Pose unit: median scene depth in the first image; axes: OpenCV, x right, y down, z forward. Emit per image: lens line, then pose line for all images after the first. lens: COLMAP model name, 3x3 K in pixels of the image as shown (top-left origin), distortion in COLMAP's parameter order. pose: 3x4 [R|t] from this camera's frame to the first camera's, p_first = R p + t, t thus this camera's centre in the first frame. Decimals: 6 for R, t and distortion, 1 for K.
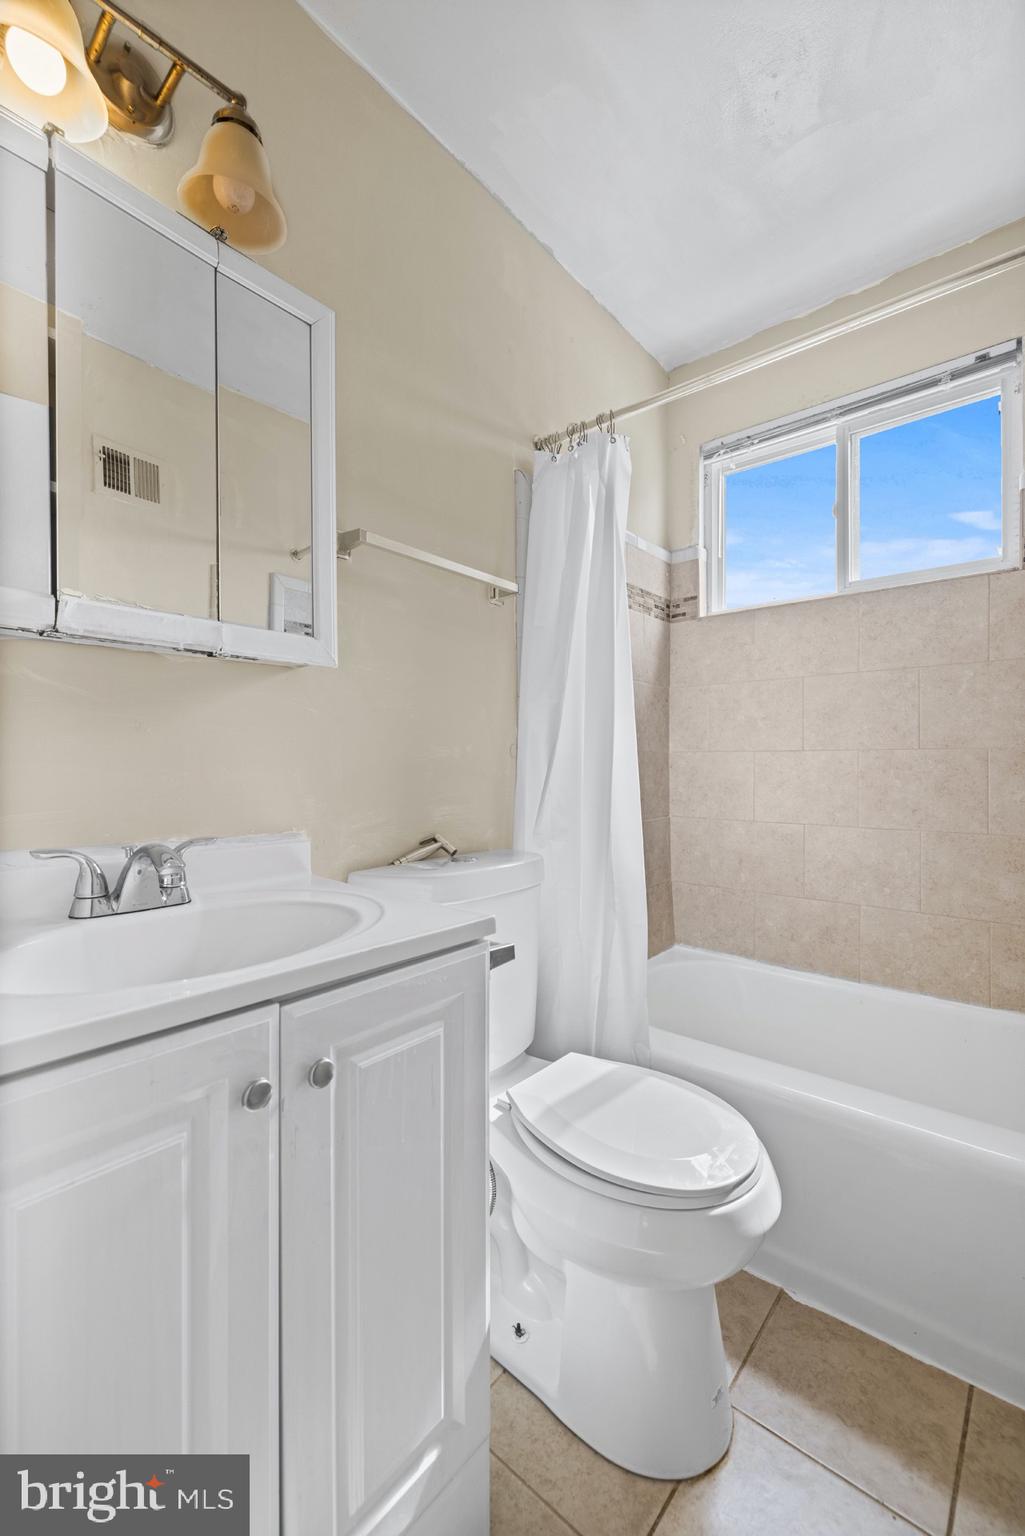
lens RADIAL K [[647.6, 0, 512.5], [0, 647.6, 768.0], [0, 0, 1]] dist [-0.001037, -0.000551]
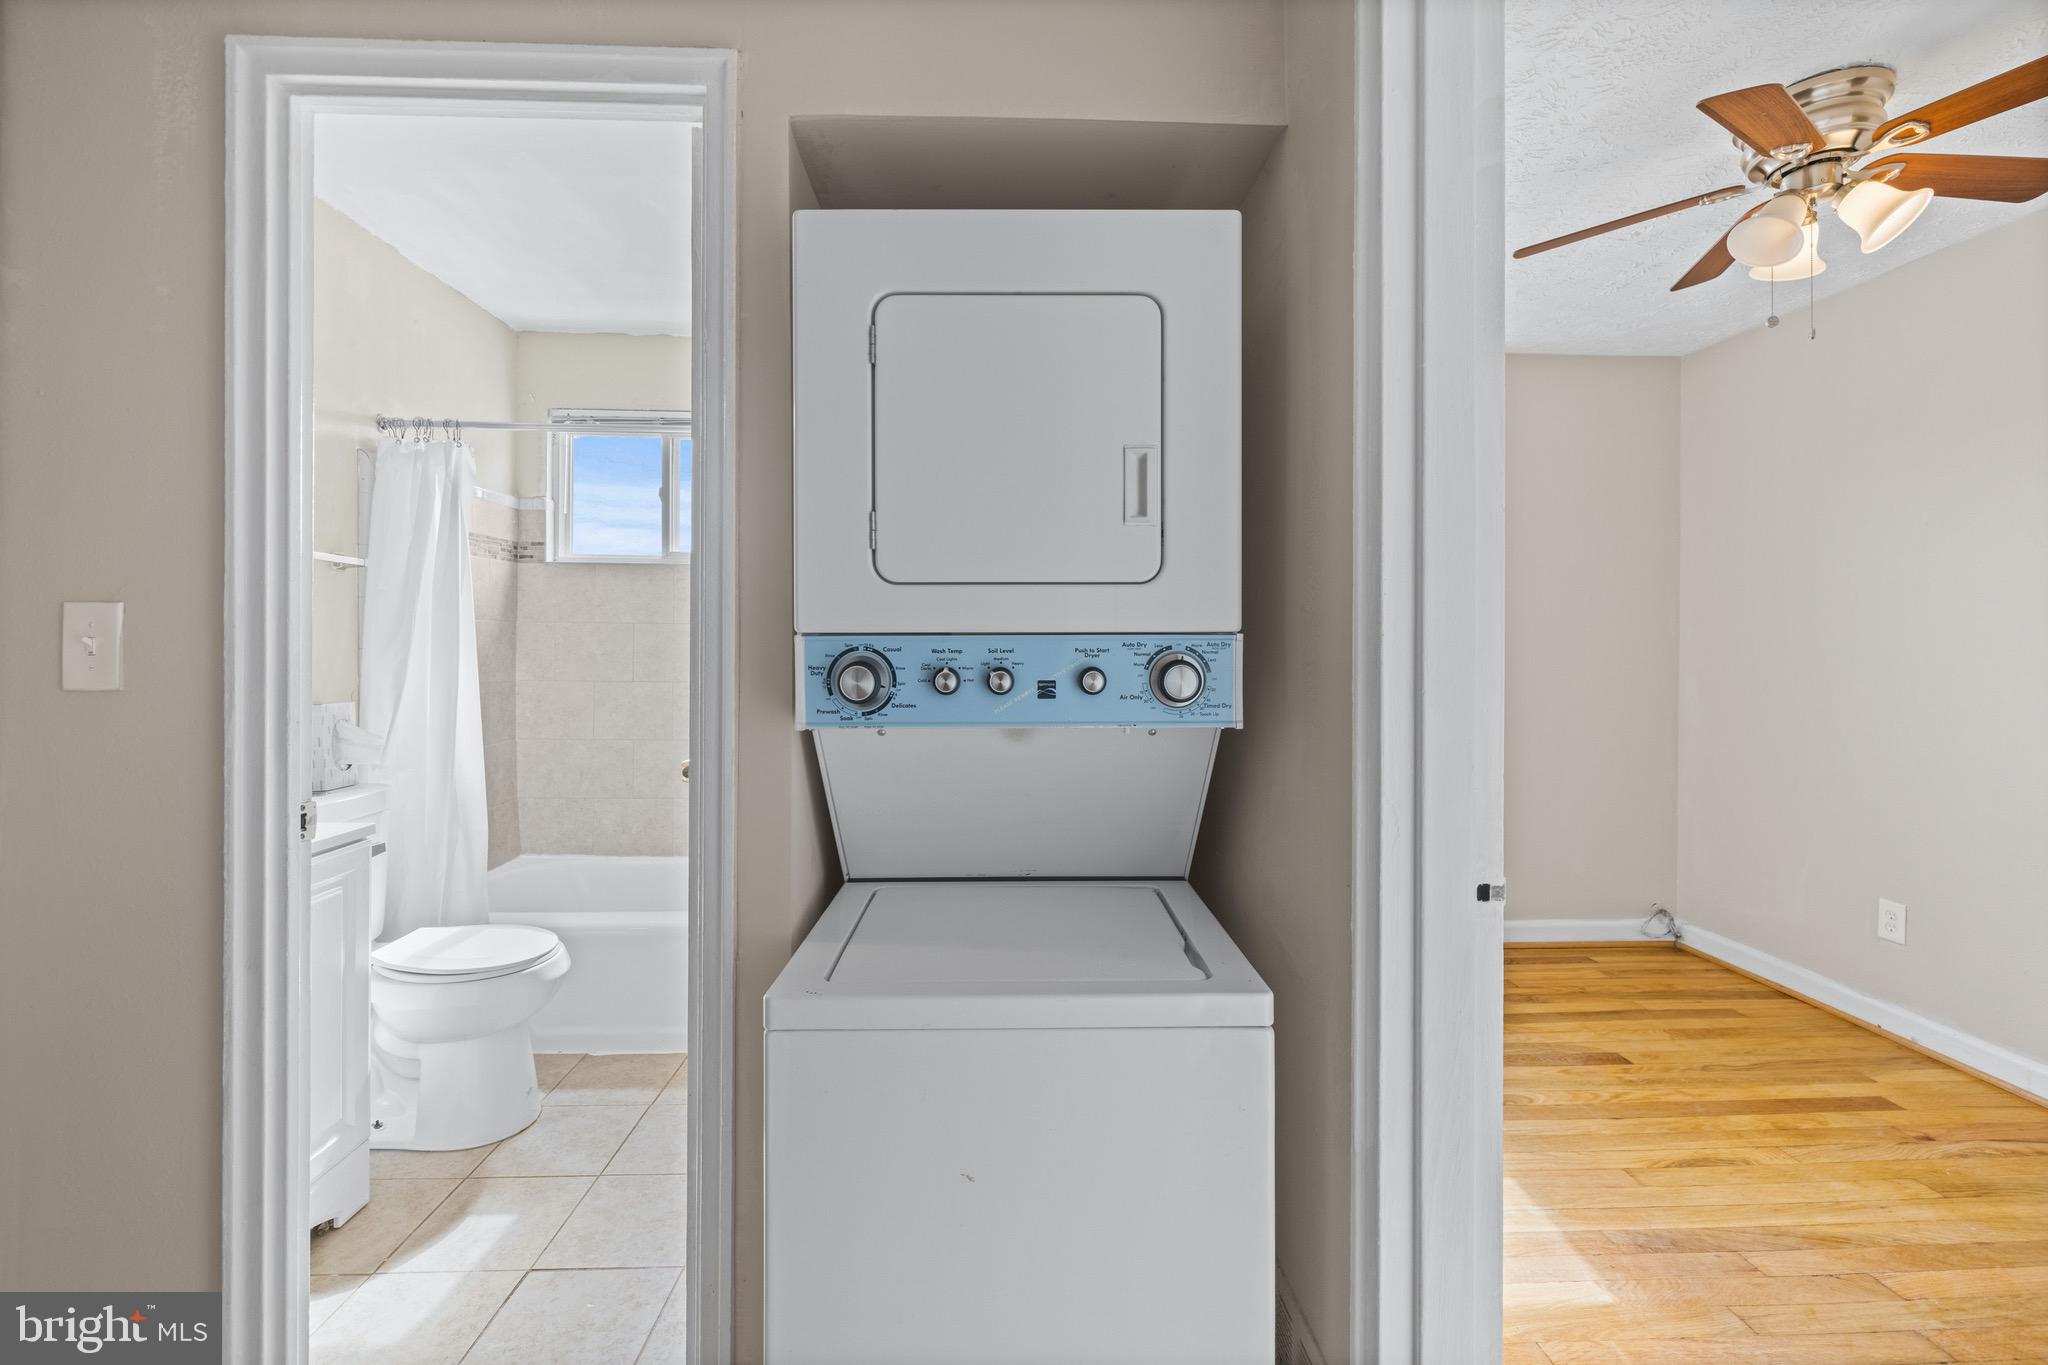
lens RADIAL K [[863.4, 0, 1015.0], [0, 863.4, 655.5], [0, 0, 1]] dist [-0.001037, -0.000551]
pose [[0.741671, 0.003217, 0.670756, -0.123480], [-0.013429, 0.999859, 0.010053, -0.102551], [-0.670629, -0.016463, 0.741610, -0.720592]]
